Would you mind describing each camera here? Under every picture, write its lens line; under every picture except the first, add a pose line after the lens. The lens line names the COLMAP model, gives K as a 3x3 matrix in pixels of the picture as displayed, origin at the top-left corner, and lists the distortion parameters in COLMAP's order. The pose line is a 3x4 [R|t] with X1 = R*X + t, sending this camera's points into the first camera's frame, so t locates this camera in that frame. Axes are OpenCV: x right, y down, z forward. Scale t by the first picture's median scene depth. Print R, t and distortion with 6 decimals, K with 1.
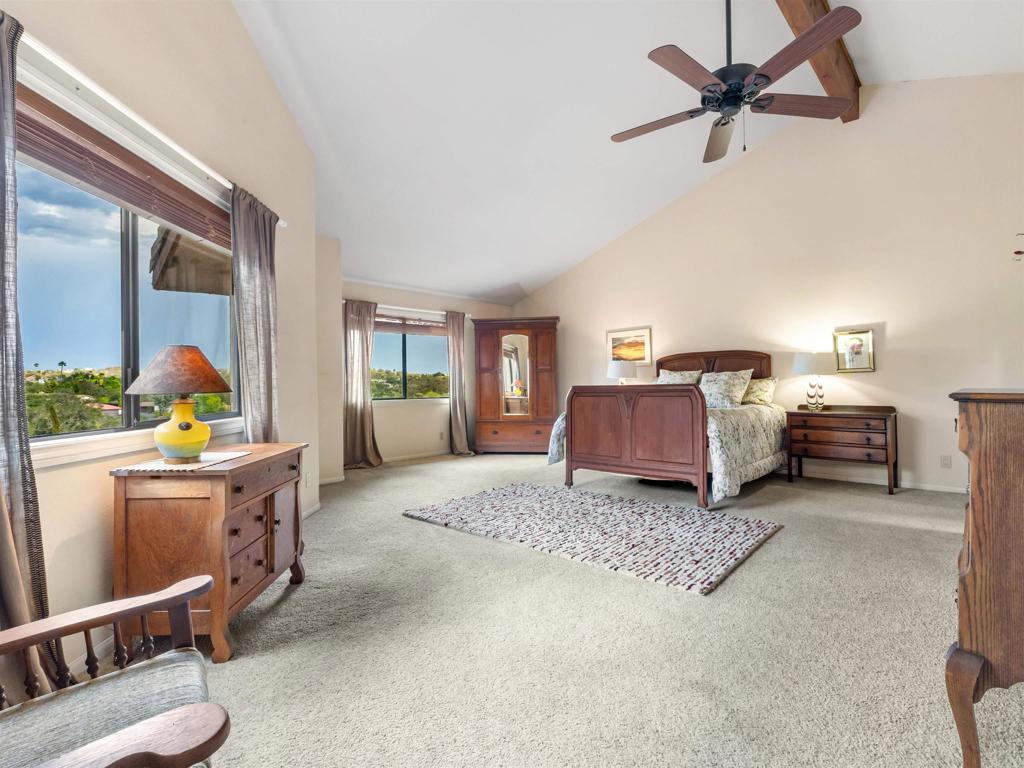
lens RADIAL K [[487.4, 0, 511.3], [0, 487.4, 380.5], [0, 0, 1]] dist [0.004883, -0.000197]
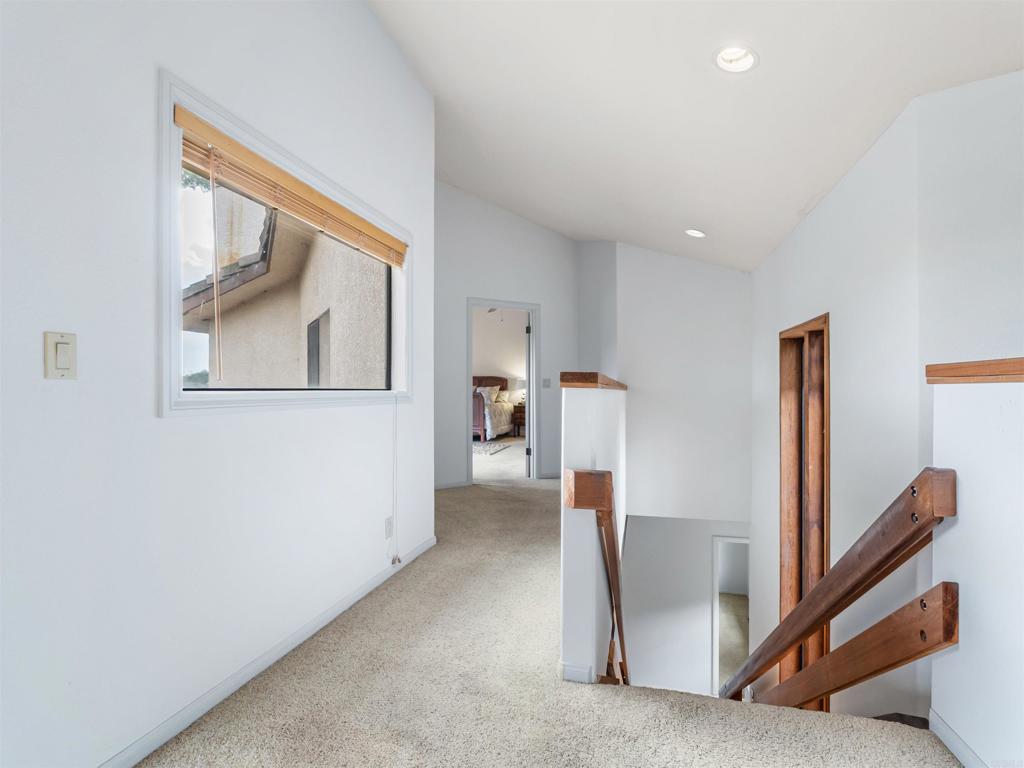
lens RADIAL K [[487.4, 0, 512.7], [0, 487.4, 389.3], [0, 0, 1]] dist [0.004883, -0.000197]
pose [[0.874945, 0.010693, 0.484105, -0.498746], [-0.010362, 0.999941, -0.003360, -0.001865], [-0.484112, -0.002076, 0.875004, -0.911205]]
